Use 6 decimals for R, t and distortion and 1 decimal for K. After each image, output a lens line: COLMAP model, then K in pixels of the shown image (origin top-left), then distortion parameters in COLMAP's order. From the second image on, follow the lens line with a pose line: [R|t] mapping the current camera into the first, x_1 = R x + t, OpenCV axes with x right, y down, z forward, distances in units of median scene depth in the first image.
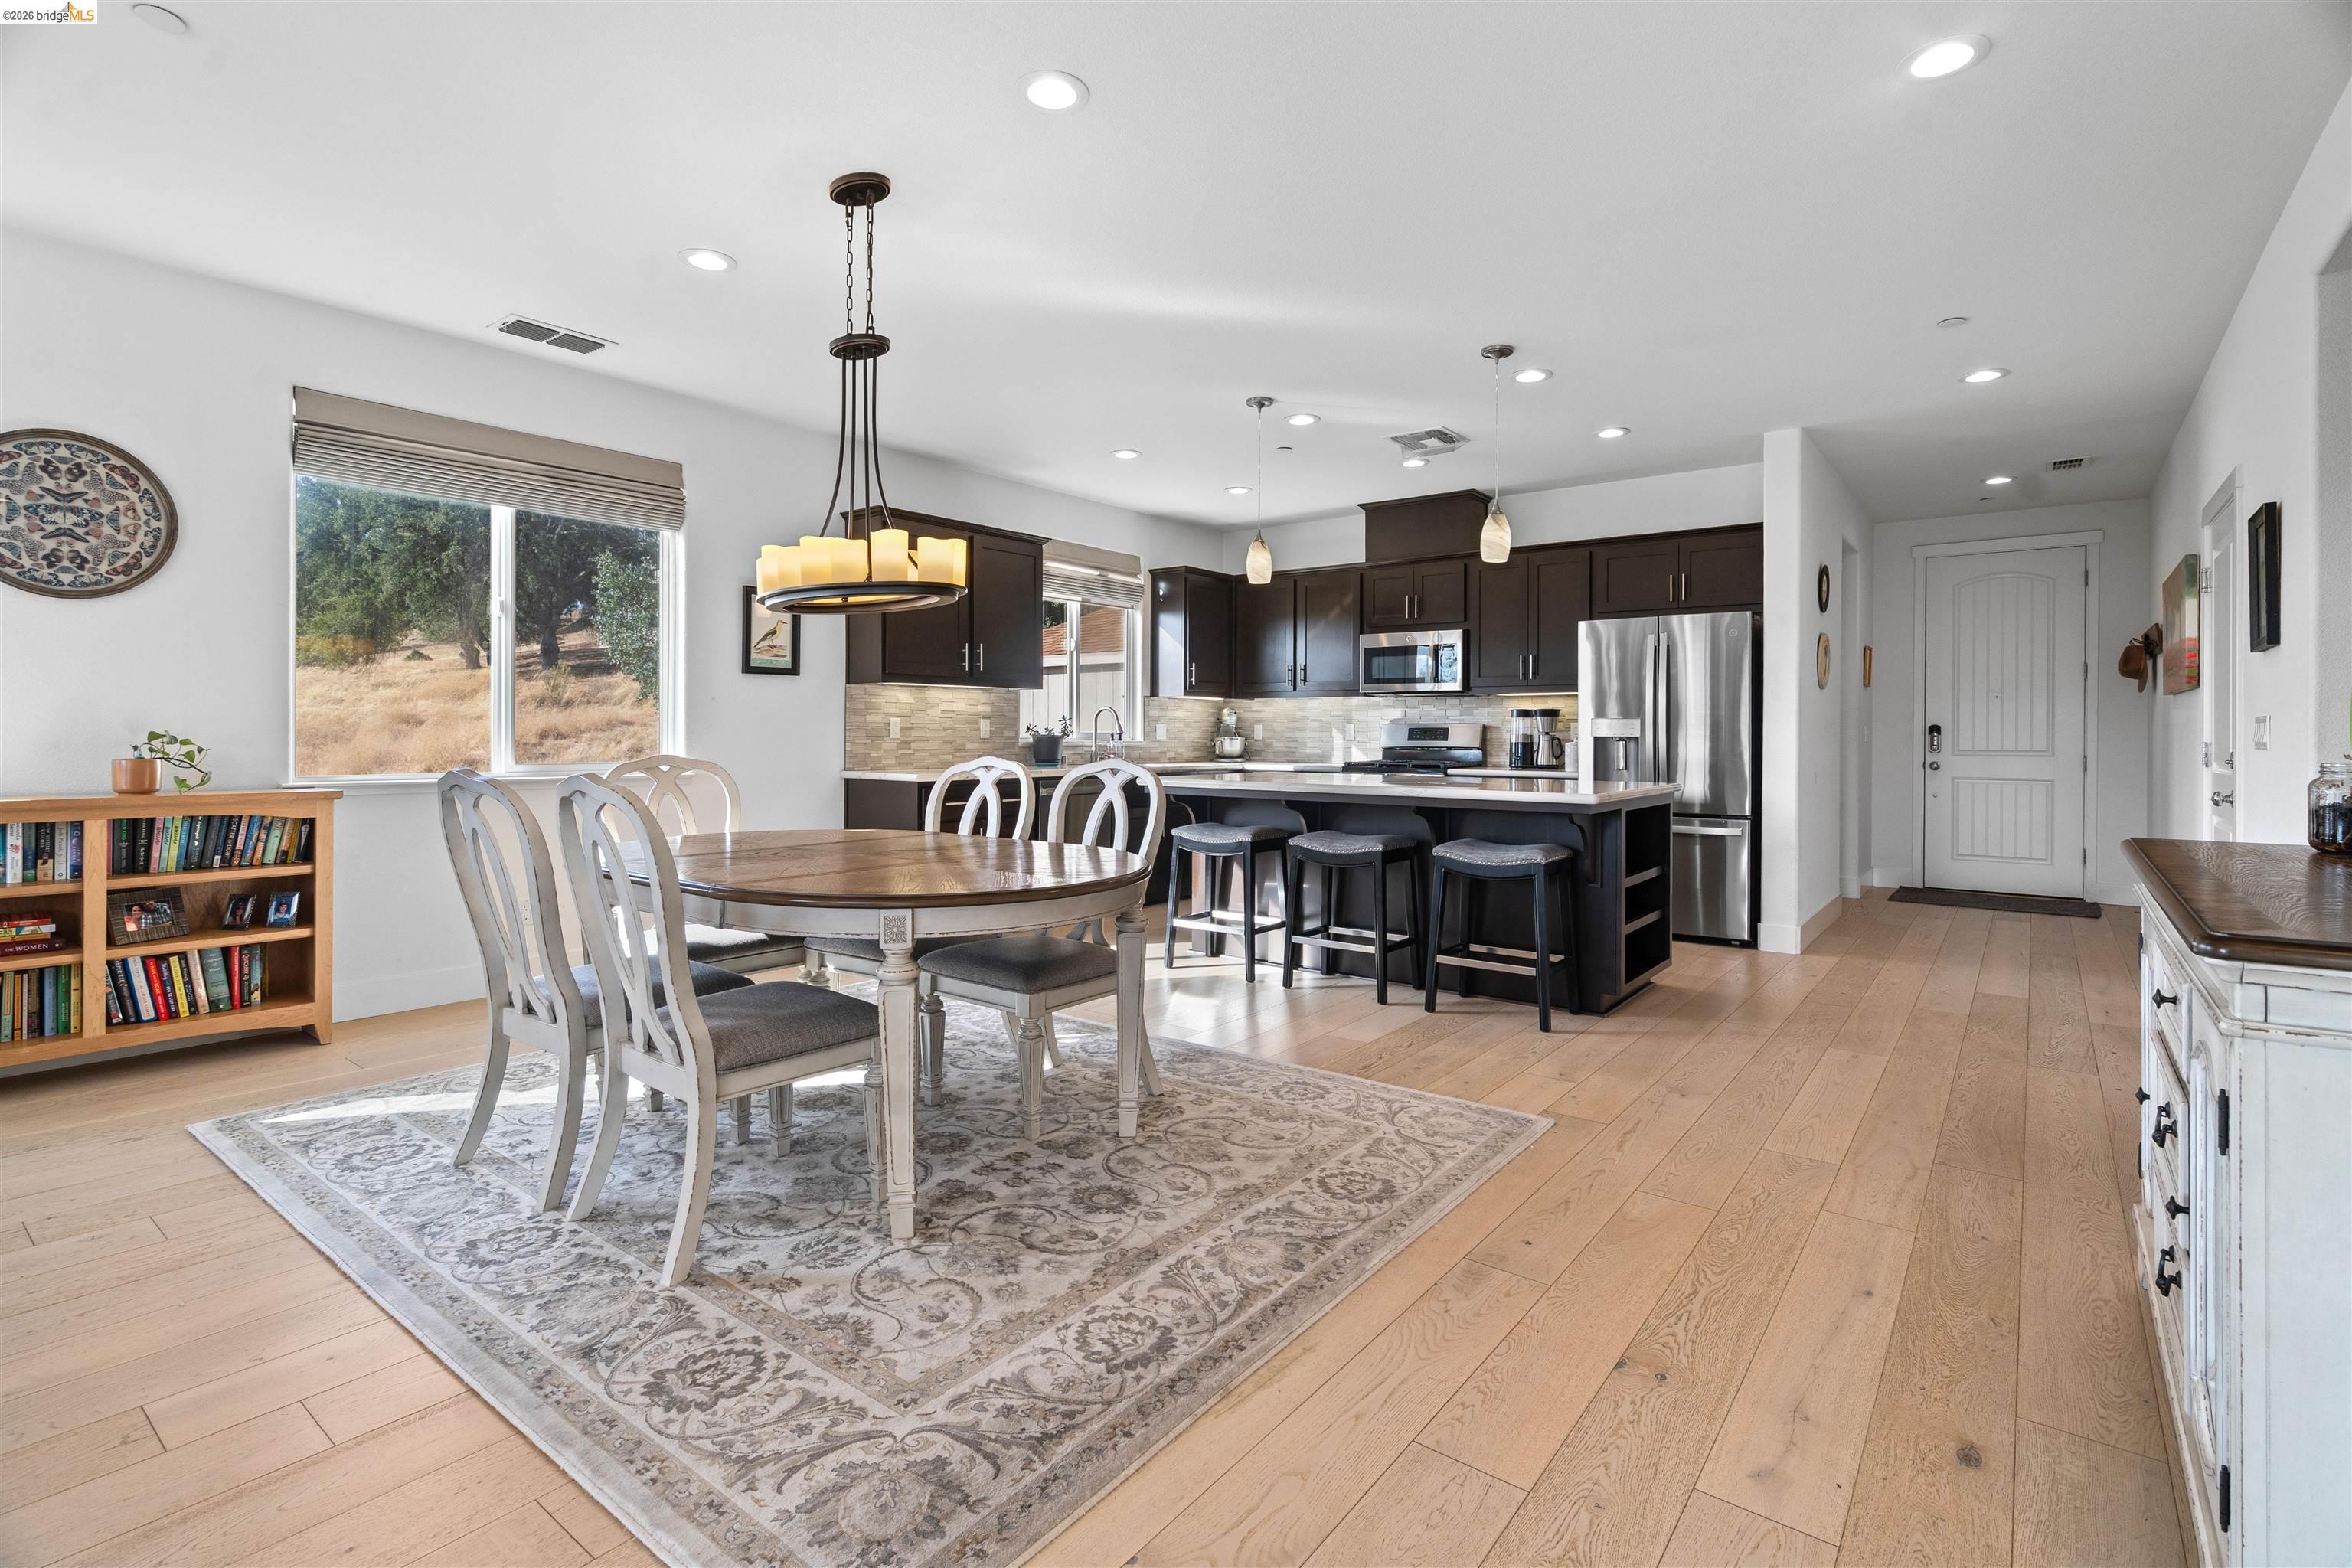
lens RADIAL K [[1116.9, 0, 1172.2], [0, 1116.9, 766.1], [0, 0, 1]] dist [0.001011, -0.000102]
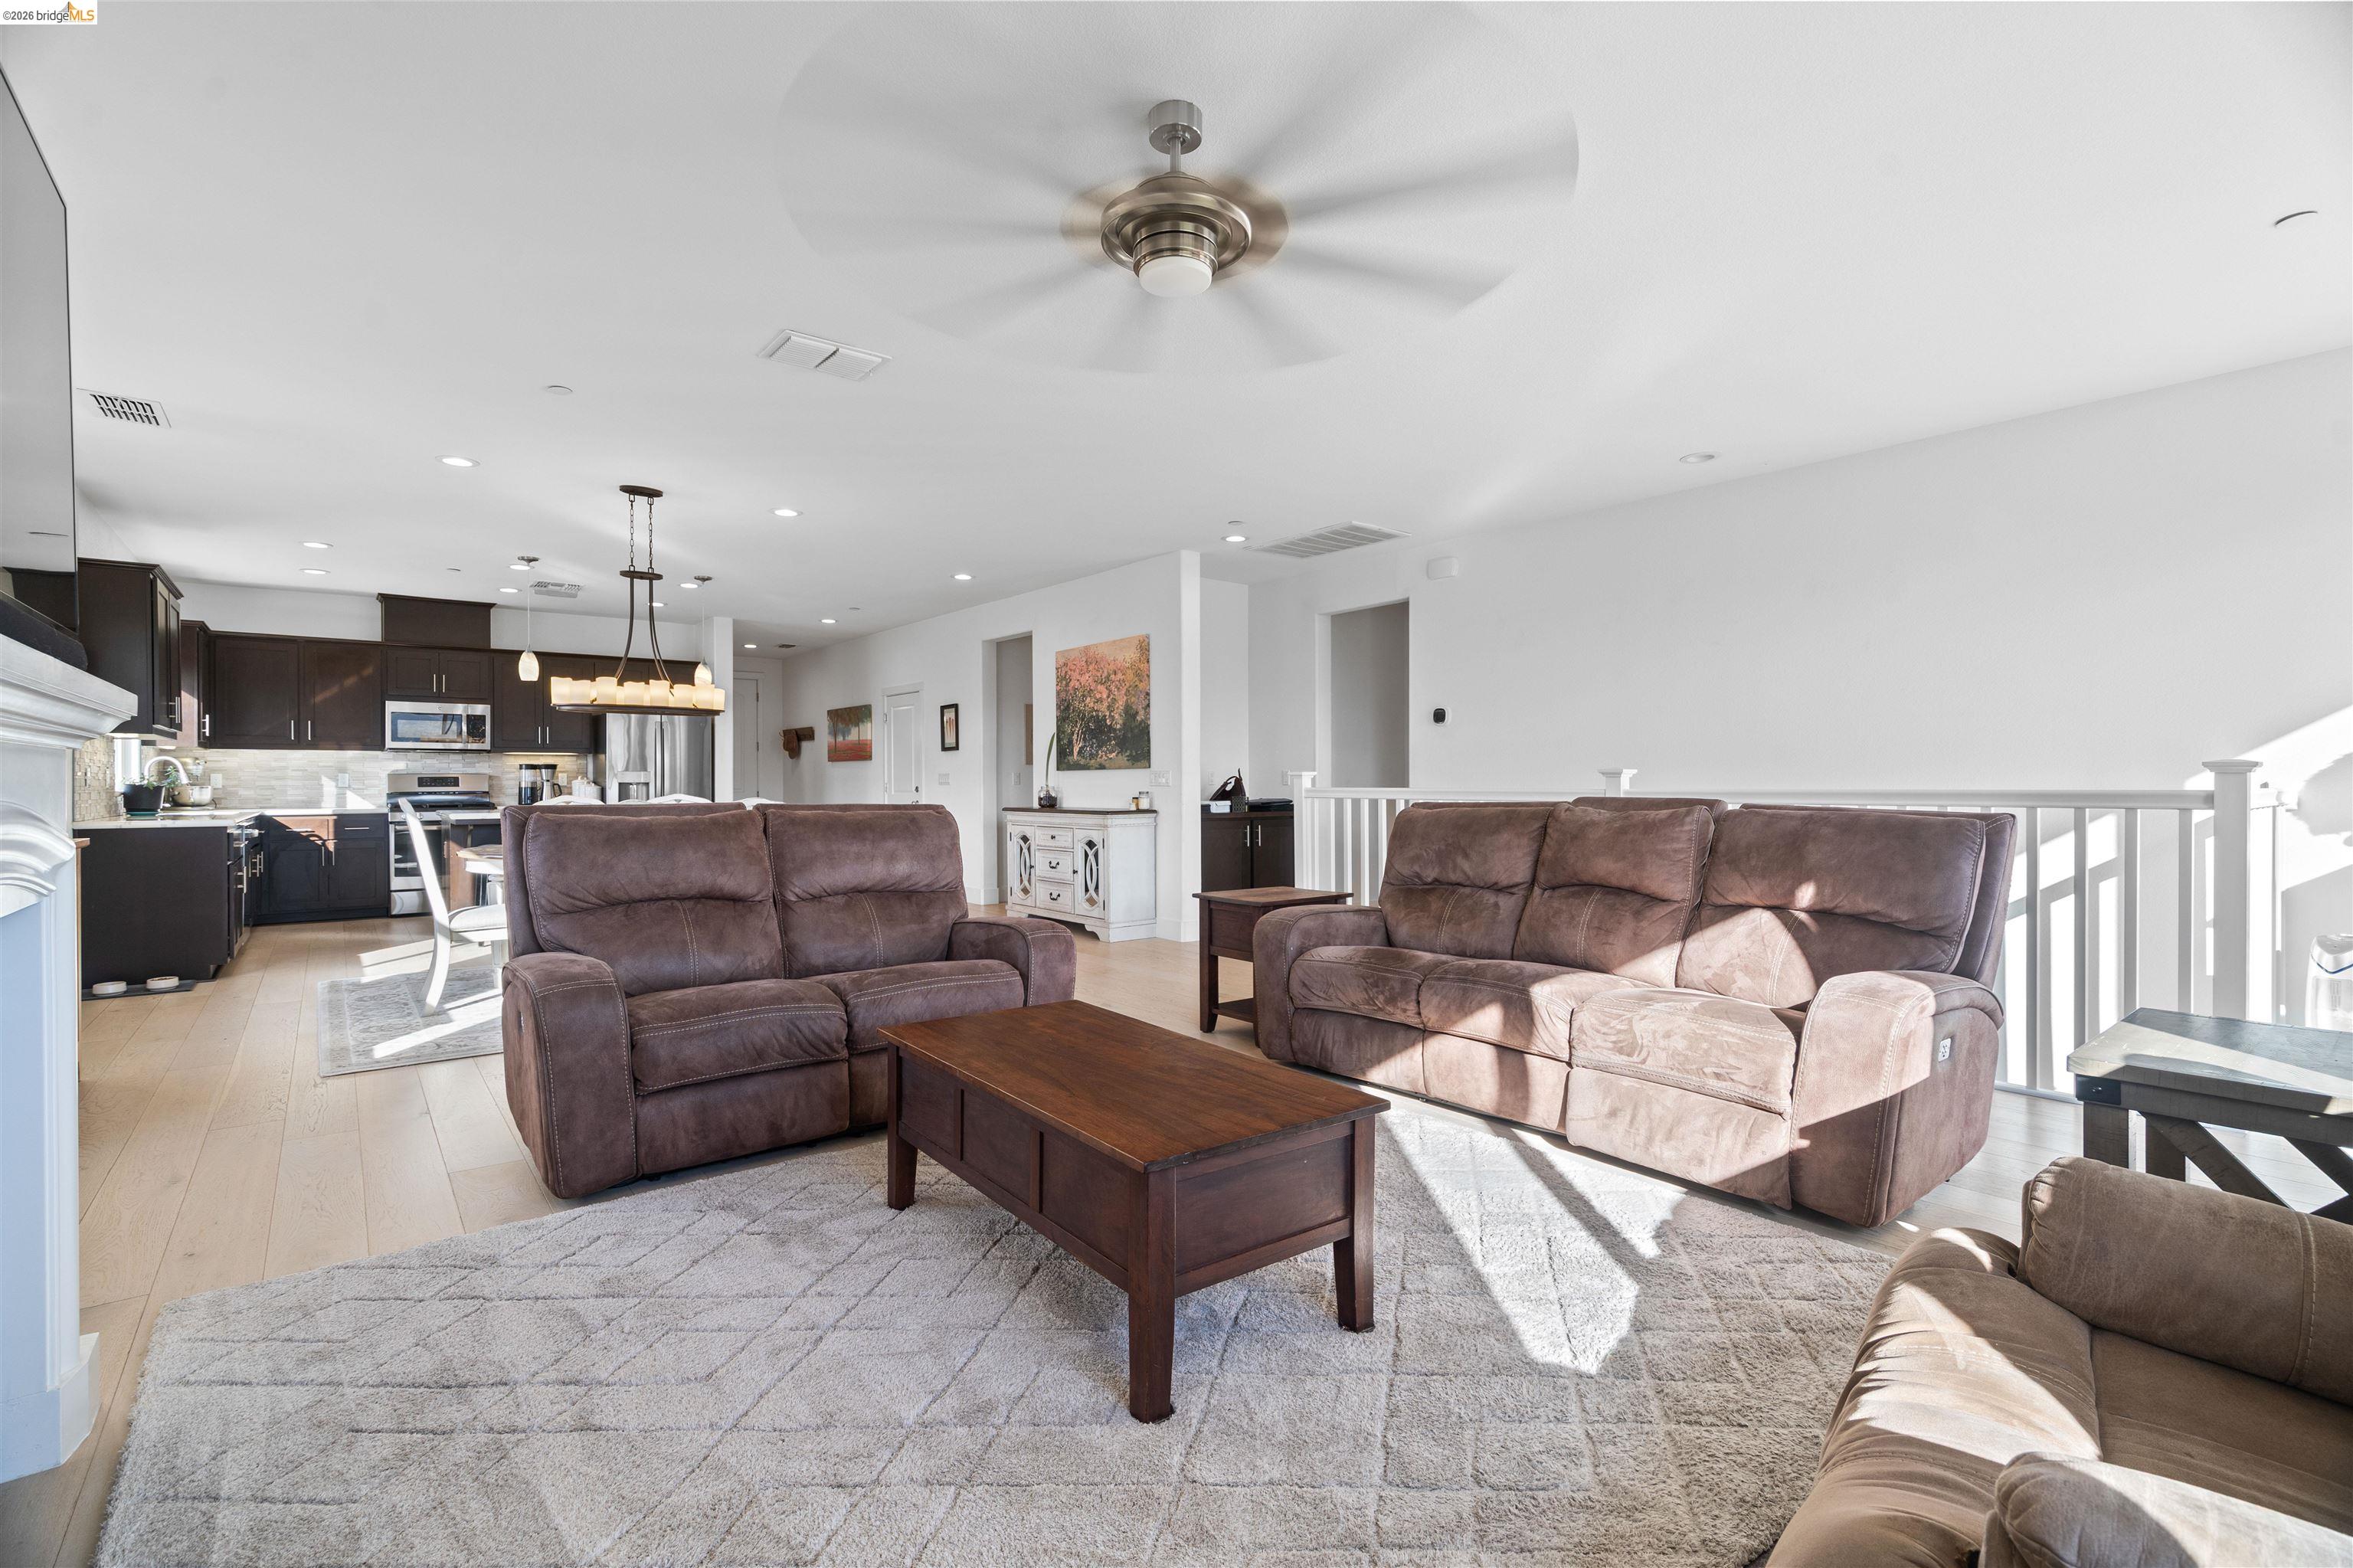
lens RADIAL K [[1088.6, 0, 1176.5], [0, 1088.6, 784.0], [0, 0, 1]] dist [-0.001193, 0.000153]
pose [[0.231110, -0.010987, 0.972866, -0.791111], [0.028195, 0.999592, 0.004591, -0.007863], [-0.972519, 0.026369, 0.231326, -0.113066]]
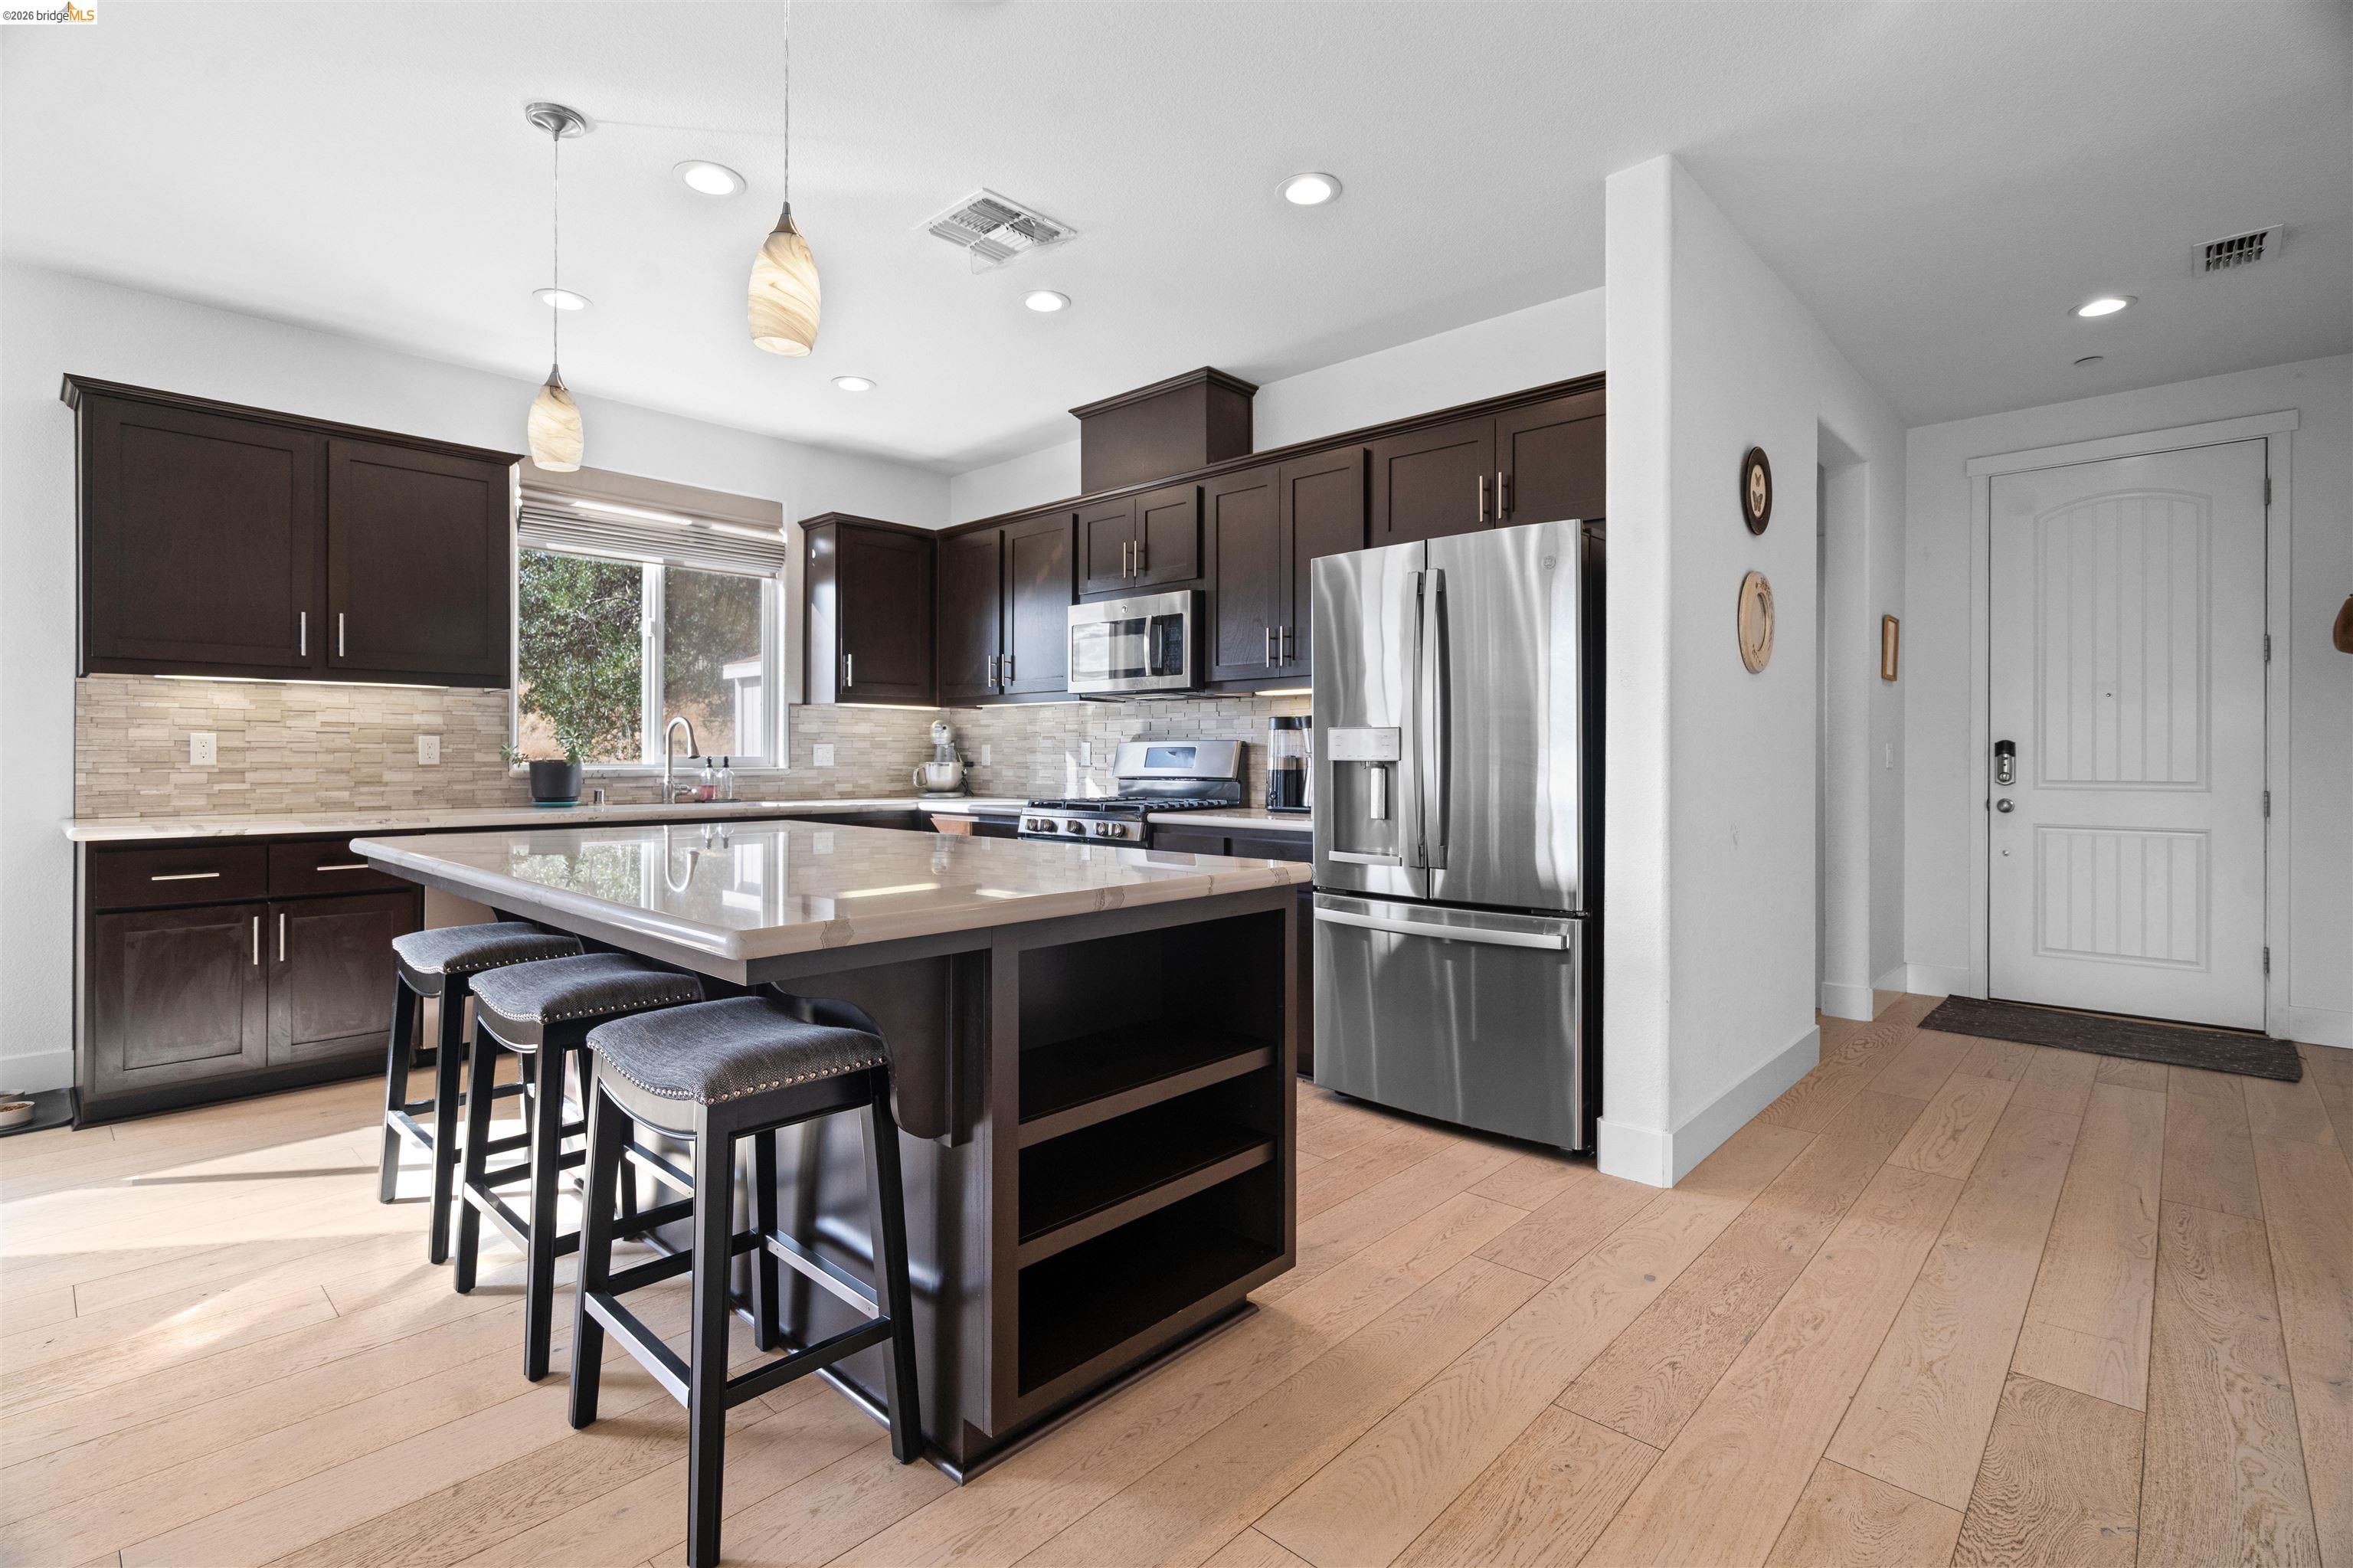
lens RADIAL K [[1088.6, 0, 1176.5], [0, 1088.6, 784.0], [0, 0, 1]] dist [-0.001193, 0.000153]
pose [[0.995757, -0.000443, -0.092016, 0.292916], [-0.000117, 0.999982, -0.006075, -0.009099], [0.092017, 0.006060, 0.995739, 0.371205]]
